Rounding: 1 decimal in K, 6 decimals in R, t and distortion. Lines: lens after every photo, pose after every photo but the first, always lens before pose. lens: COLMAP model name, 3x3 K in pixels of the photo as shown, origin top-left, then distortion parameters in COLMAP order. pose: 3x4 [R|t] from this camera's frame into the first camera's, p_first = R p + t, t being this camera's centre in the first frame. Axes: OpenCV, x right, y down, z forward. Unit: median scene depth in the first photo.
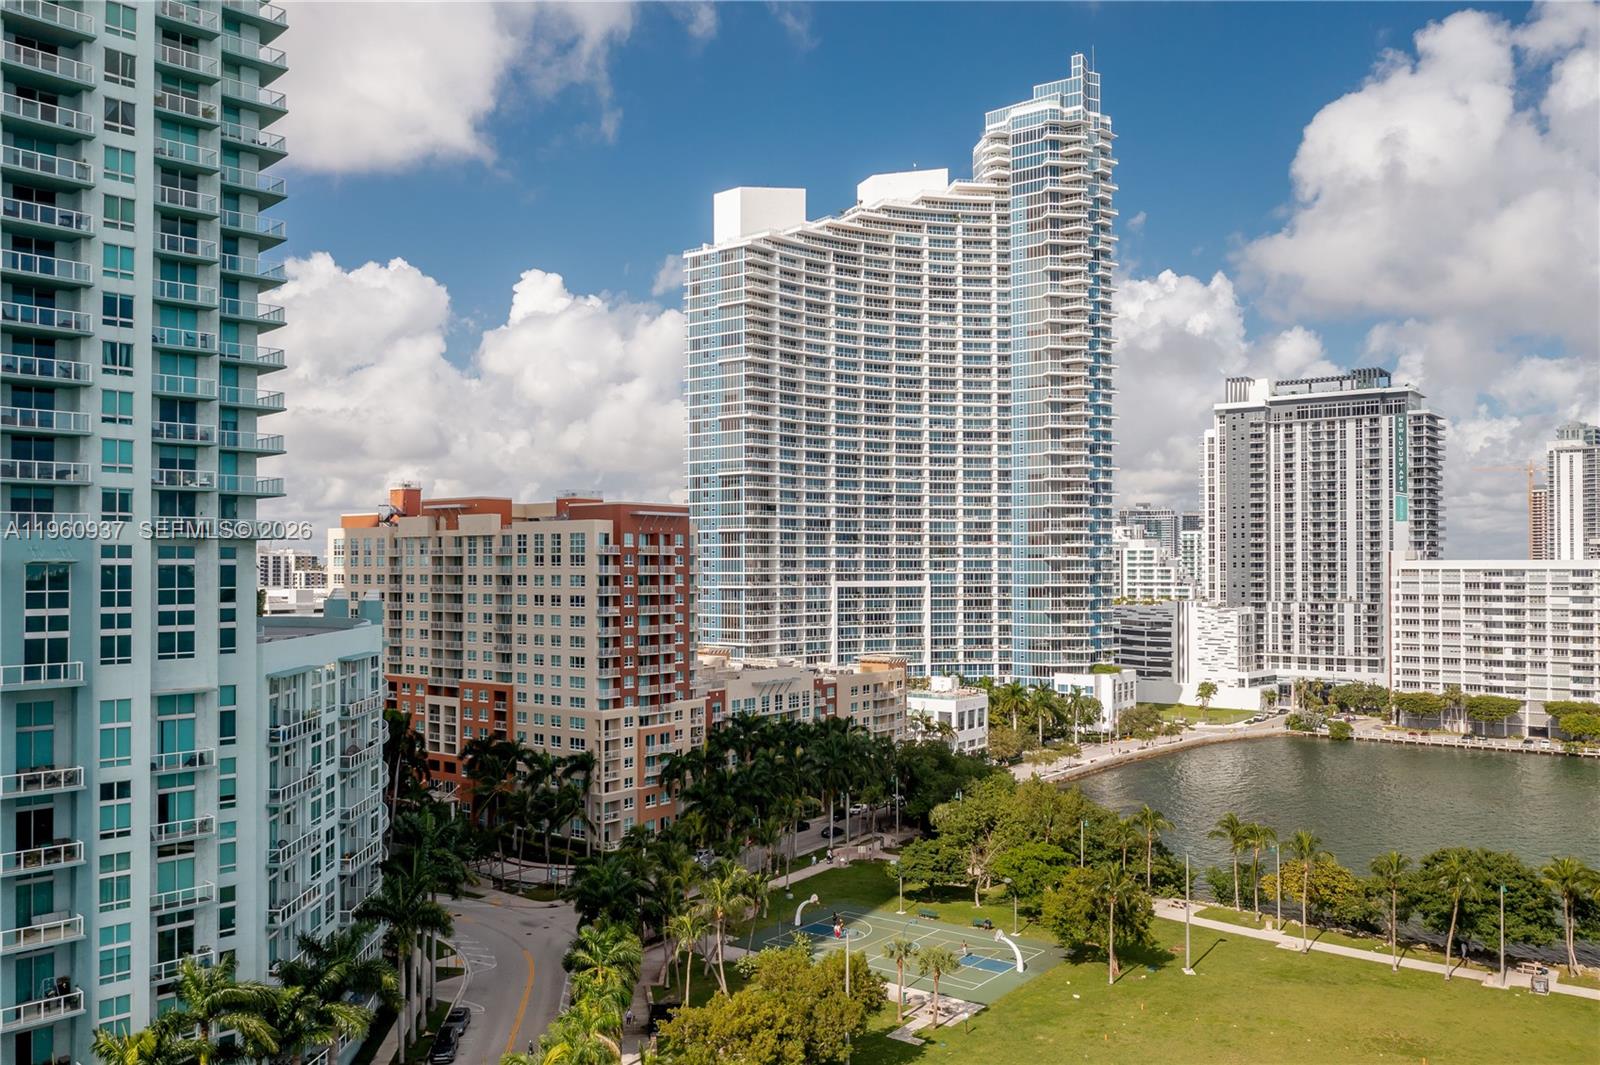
lens RADIAL K [[1284.3, 0, 800.0], [0, 1284.3, 532.5], [0, 0, 1]] dist [-0.000793, 0.002612]
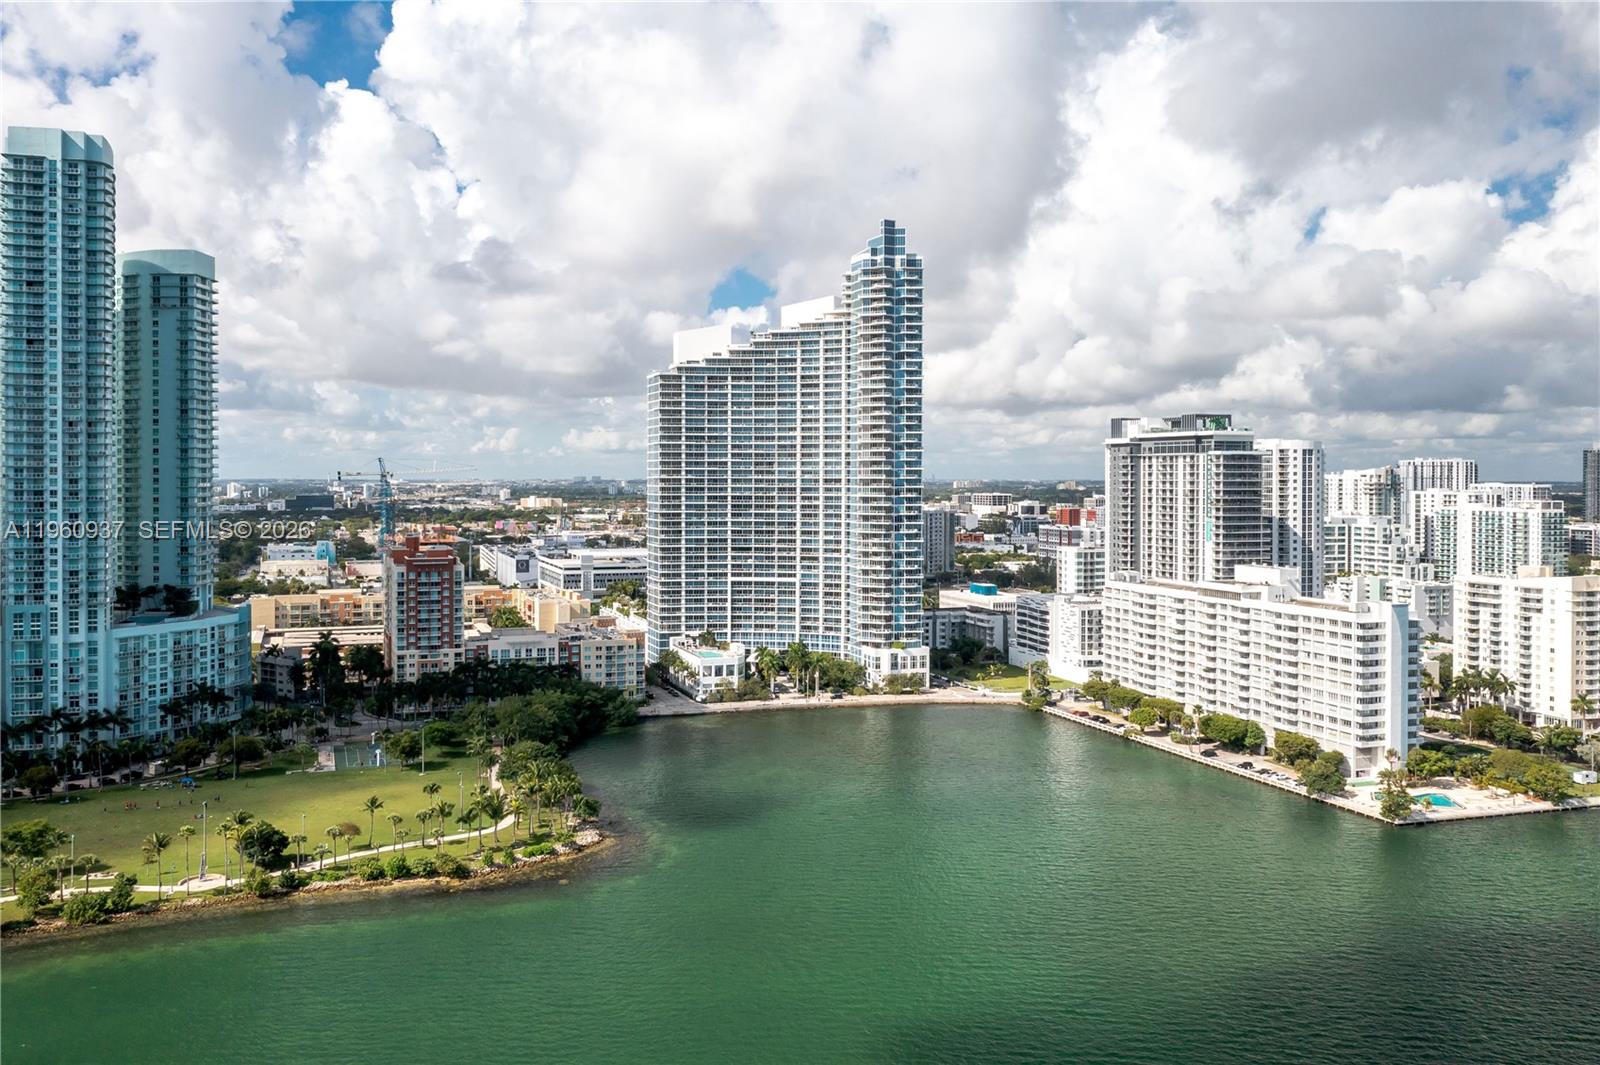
lens RADIAL K [[1299.7, 0, 734.6], [0, 1299.7, 482.3], [0, 0, 1]] dist [0.001630, -0.002264]
pose [[0.822746, 0.006679, -0.568370, 0.899687], [0.012234, 0.999491, 0.029455, -0.120422], [0.568278, -0.031188, 0.822245, -0.296542]]
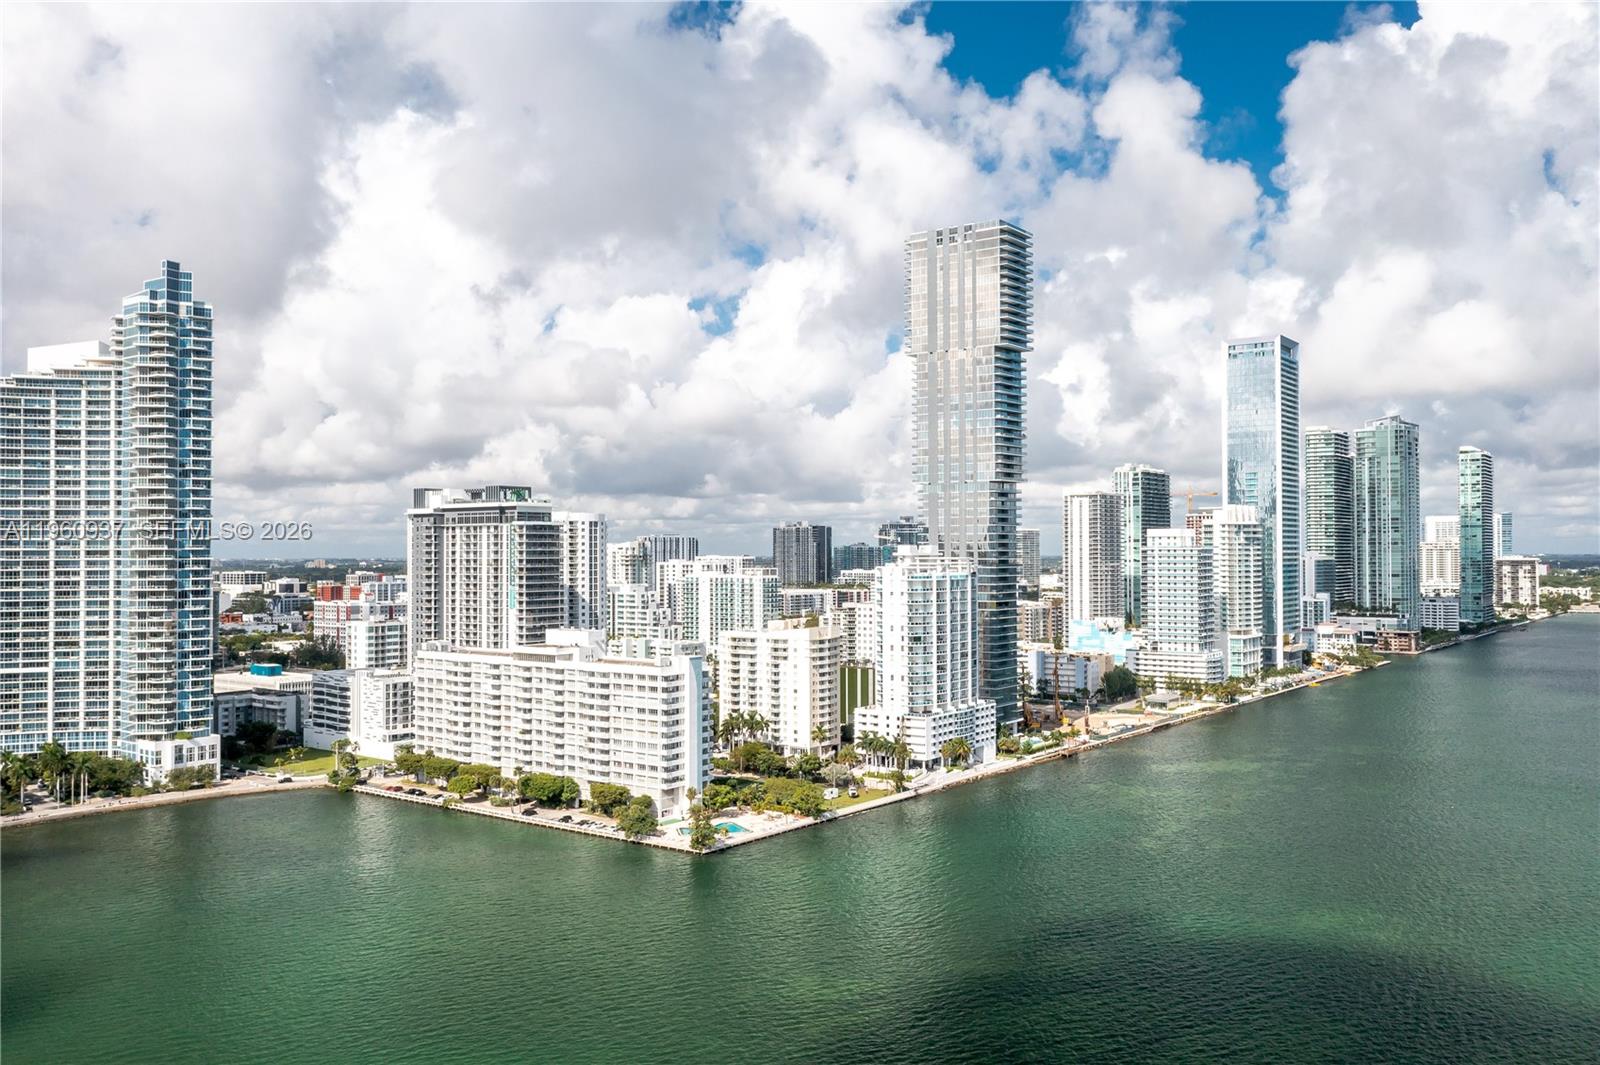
lens RADIAL K [[1296.4, 0, 800.0], [0, 1296.4, 532.5], [0, 0, 1]] dist [-0.008772, 0.005195]
pose [[0.999968, -0.001988, 0.007765, 0.834060], [0.001892, 0.999922, 0.012352, -0.111563], [-0.007789, -0.012337, 0.999894, -0.300505]]
